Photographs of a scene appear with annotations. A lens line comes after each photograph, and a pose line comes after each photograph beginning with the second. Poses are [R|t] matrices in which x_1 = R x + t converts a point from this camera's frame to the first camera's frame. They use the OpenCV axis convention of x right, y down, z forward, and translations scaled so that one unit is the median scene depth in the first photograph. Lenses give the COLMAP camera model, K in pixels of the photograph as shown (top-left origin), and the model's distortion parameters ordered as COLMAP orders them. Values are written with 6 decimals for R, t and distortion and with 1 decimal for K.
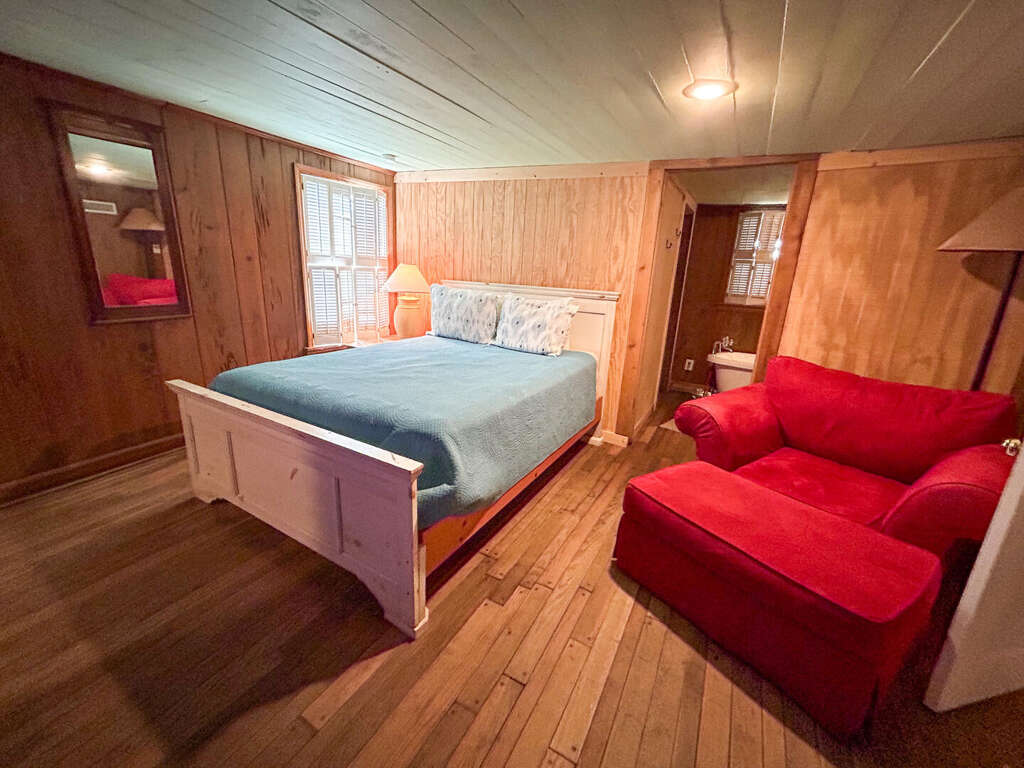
lens RADIAL K [[415.2, 0, 511.9], [0, 415.2, 380.7], [0, 0, 1]] dist [0.000894, -0.000317]
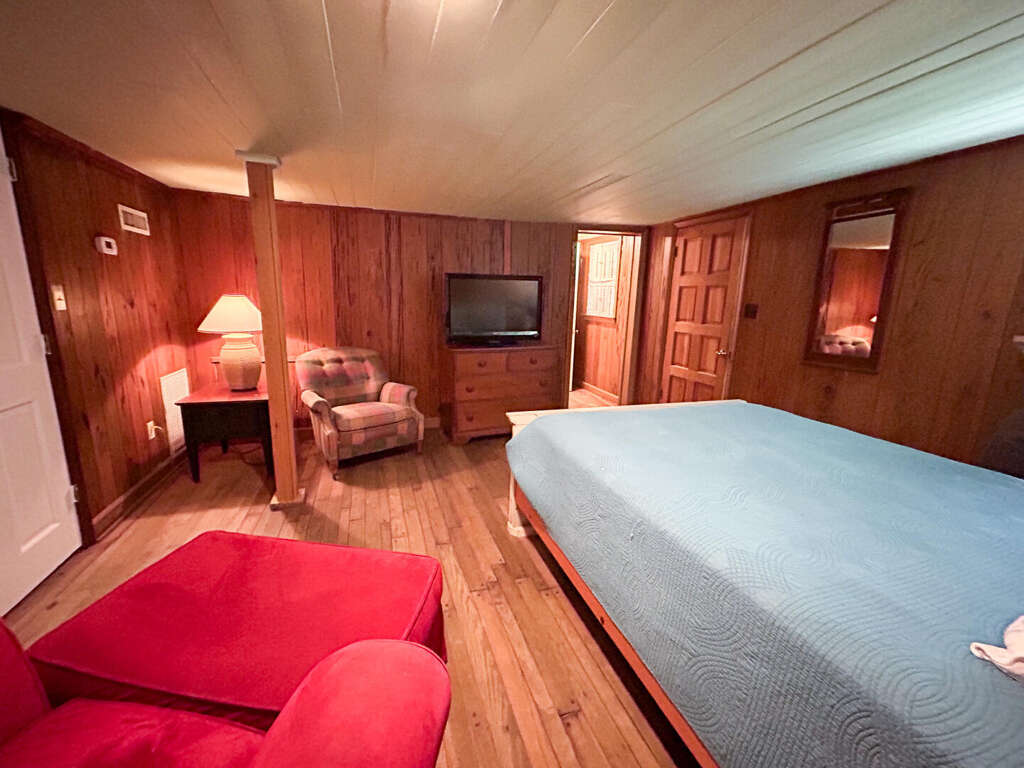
lens RADIAL K [[415.2, 0, 512.7], [0, 415.2, 381.1], [0, 0, 1]] dist [0.000894, -0.000317]
pose [[-0.661256, 0.090799, -0.744645, 0.694650], [-0.248416, 0.910136, 0.331575, -0.335320], [0.707835, 0.404238, -0.579277, 1.319999]]
